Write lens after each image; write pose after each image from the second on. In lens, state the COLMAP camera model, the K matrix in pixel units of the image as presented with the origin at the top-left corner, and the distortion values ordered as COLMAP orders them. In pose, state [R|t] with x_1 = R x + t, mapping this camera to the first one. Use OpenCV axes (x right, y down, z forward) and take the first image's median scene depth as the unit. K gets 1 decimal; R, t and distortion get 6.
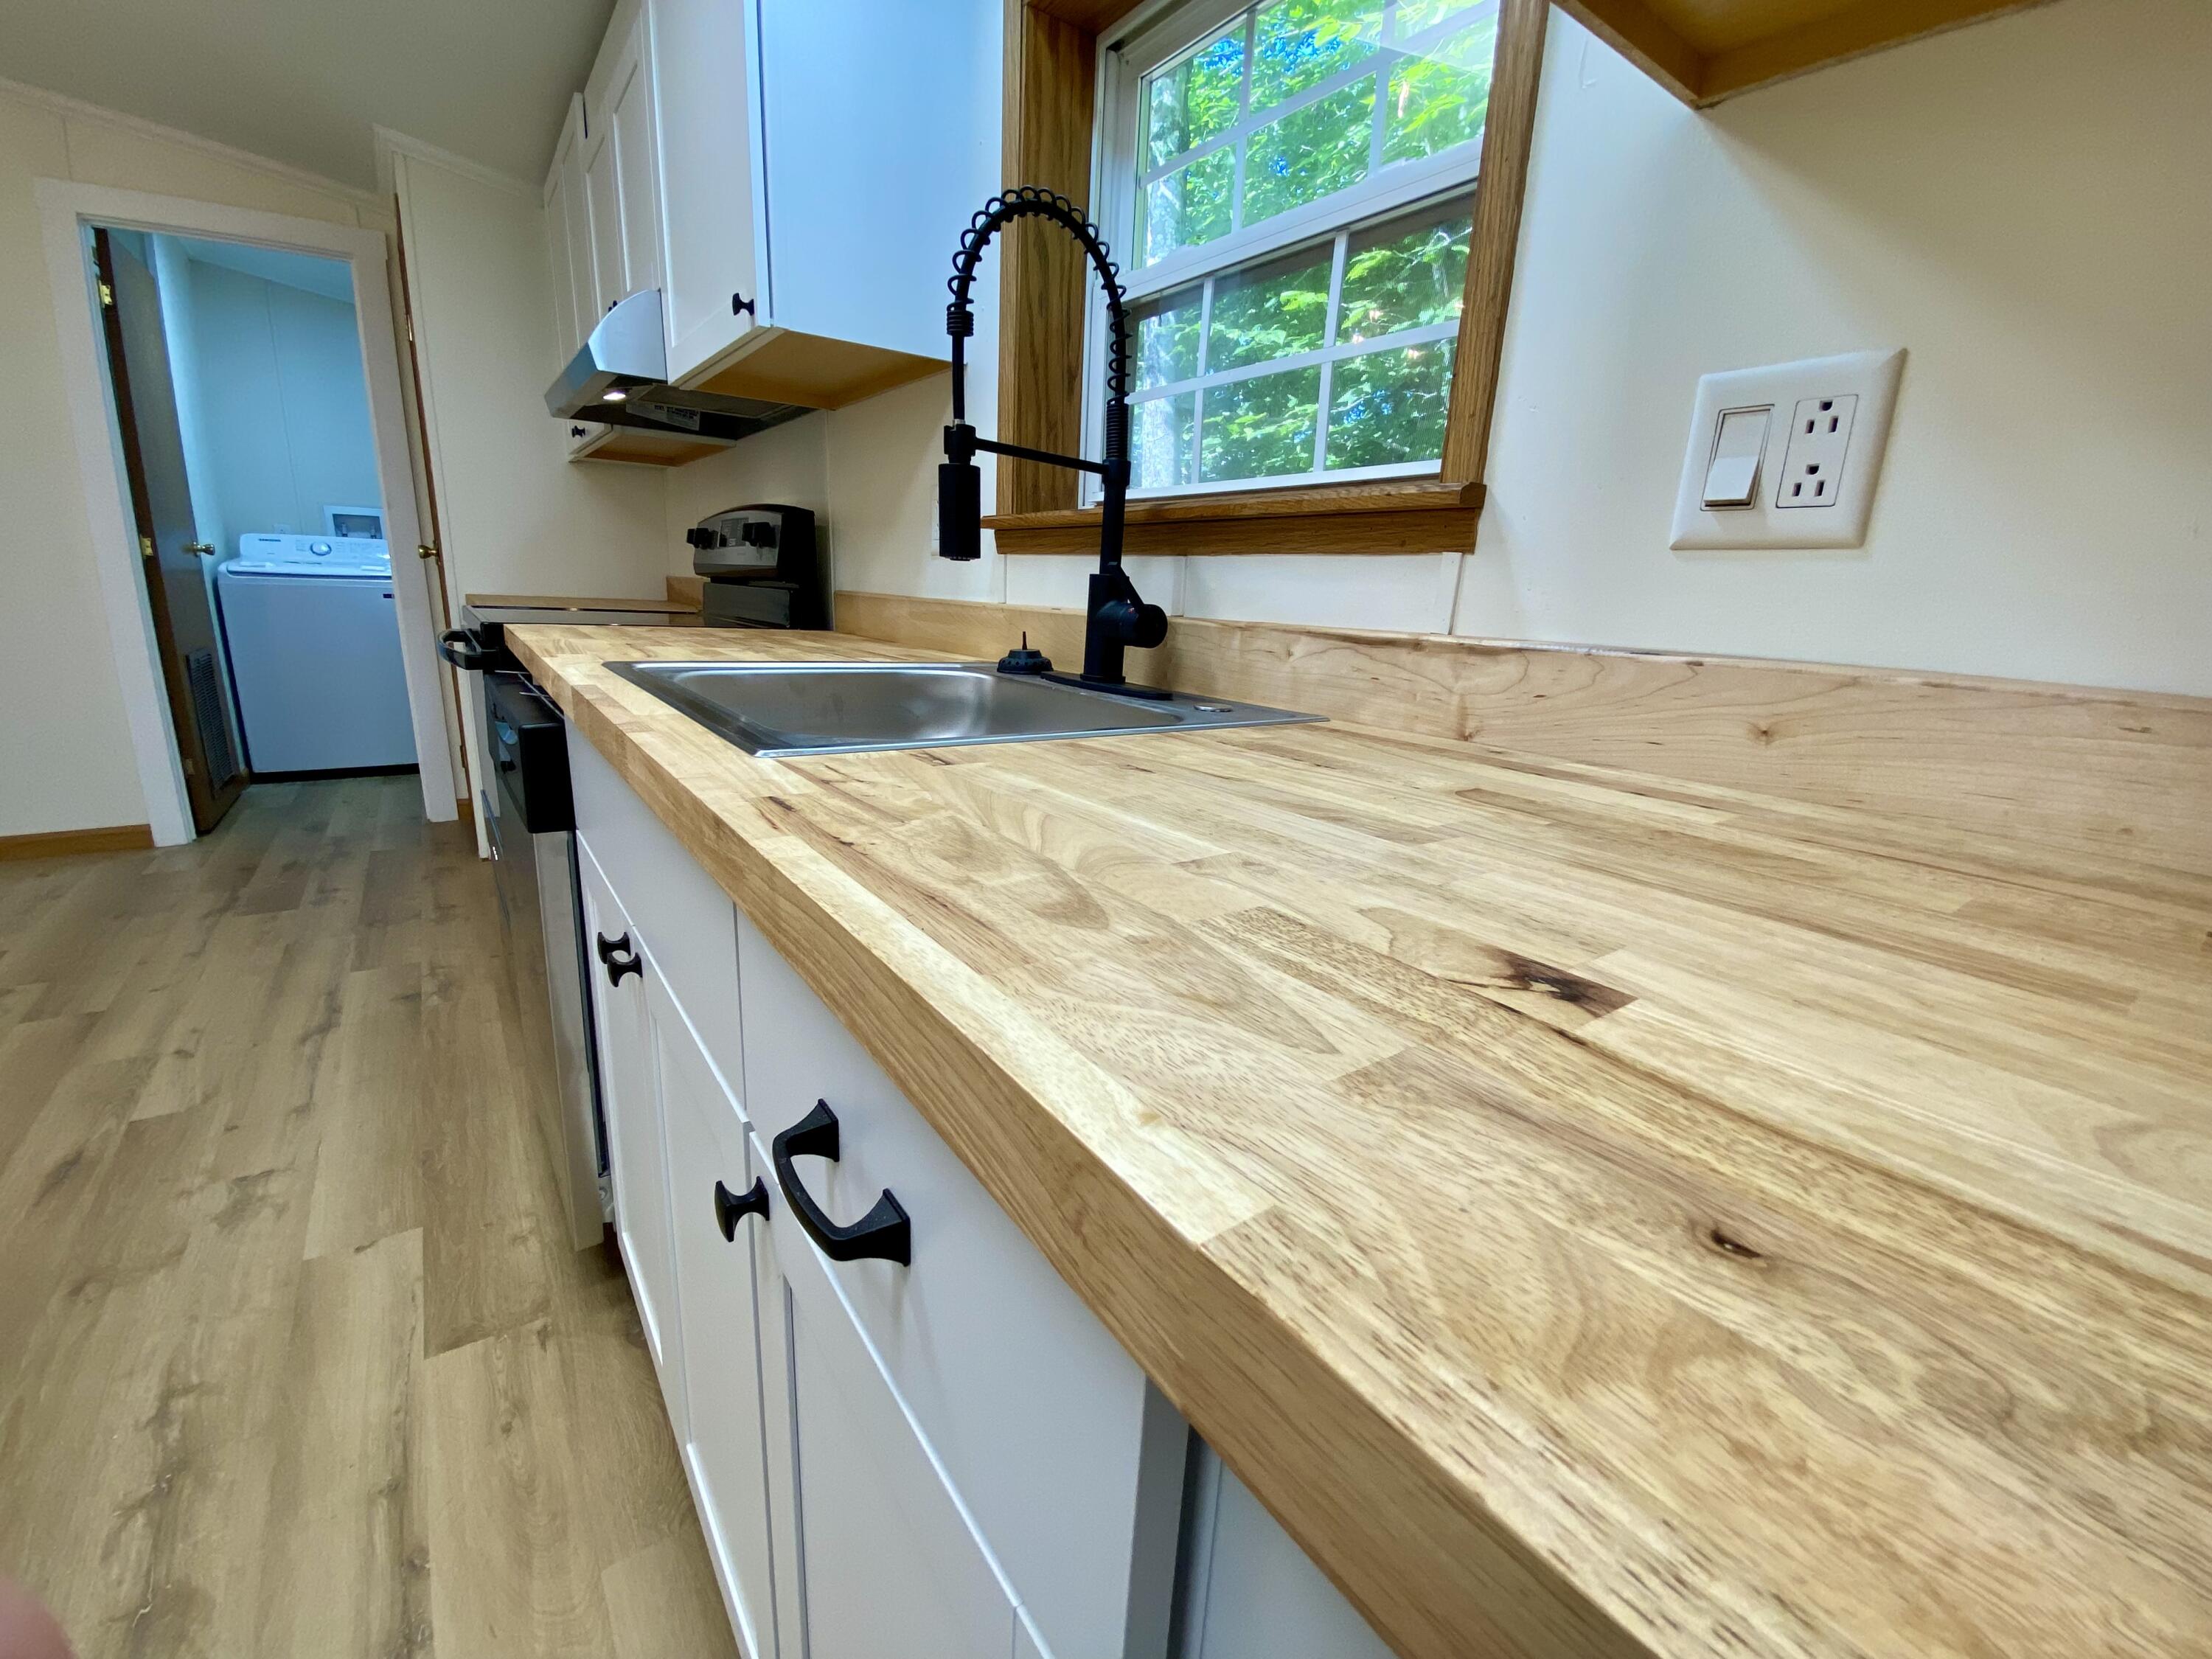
lens RADIAL K [[903.2, 0, 1099.2], [0, 903.2, 817.1], [0, 0, 1]] dist [0.011511, -0.015058]
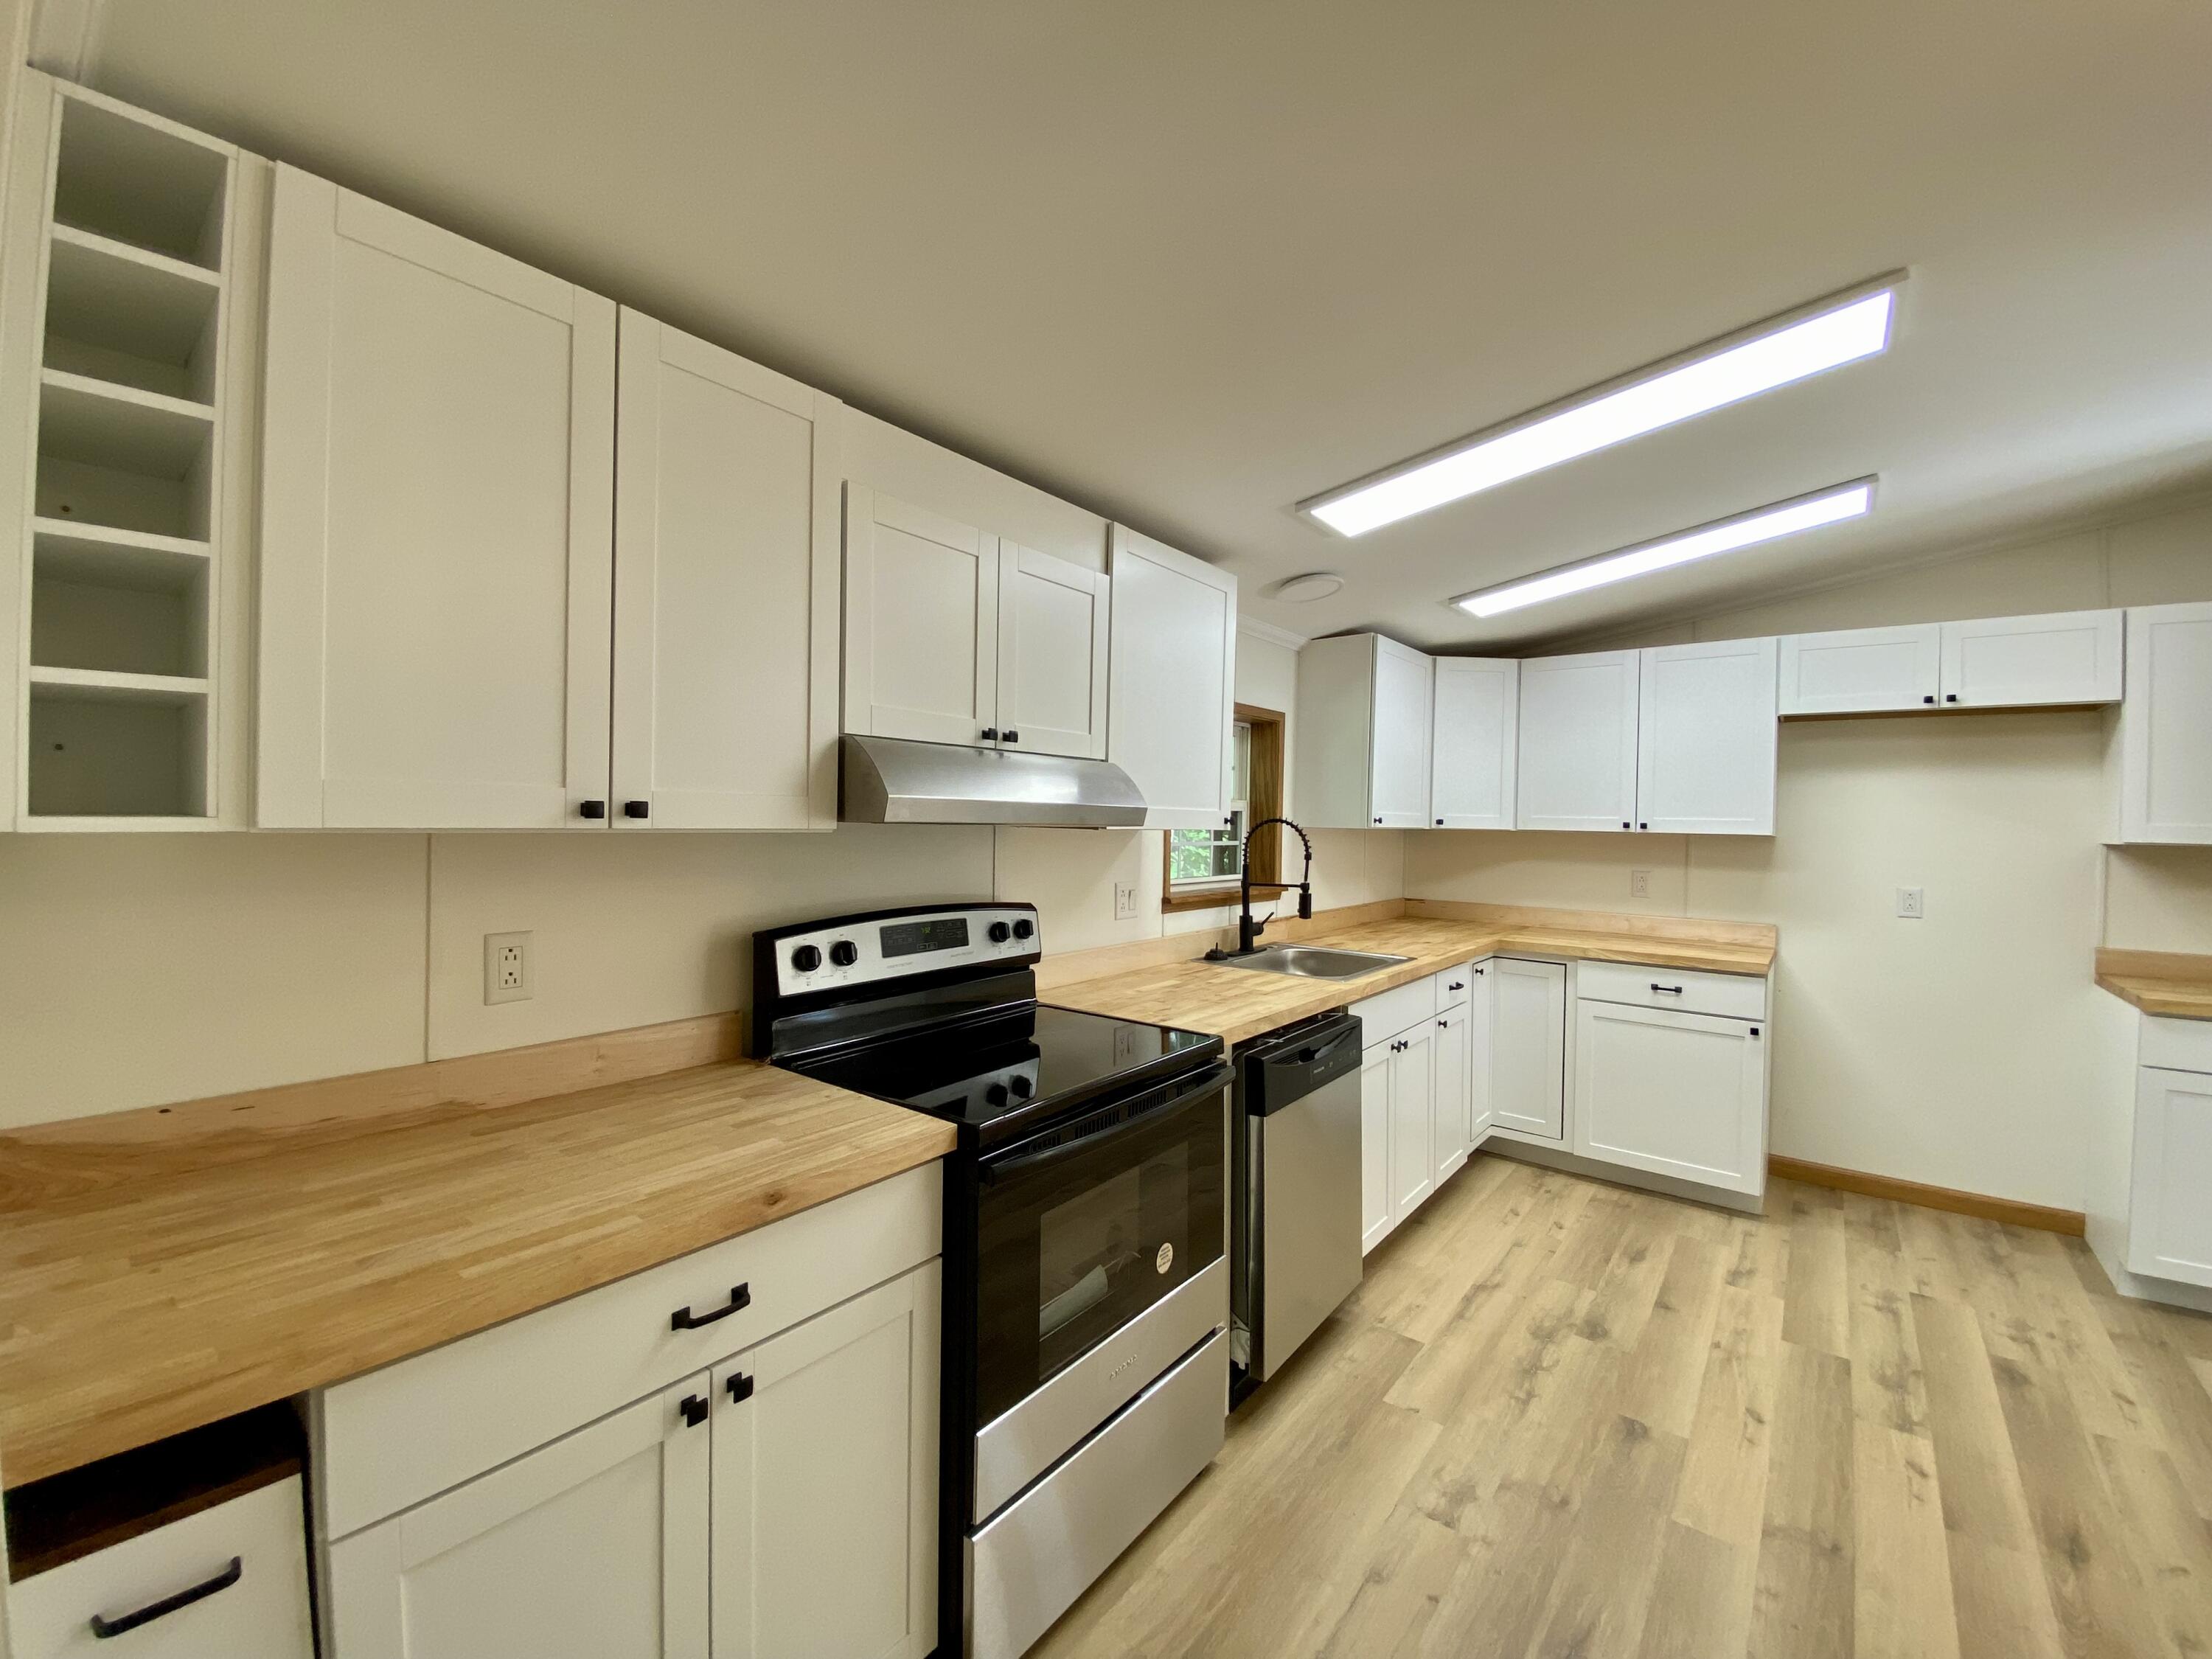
lens RADIAL K [[903.2, 0, 1099.2], [0, 903.2, 817.1], [0, 0, 1]] dist [0.011511, -0.015058]
pose [[-0.265894, -0.059492, 0.962165, -2.437201], [0.210135, 0.970516, 0.118080, -0.928028], [-0.940821, 0.233581, -0.245553, 1.916361]]
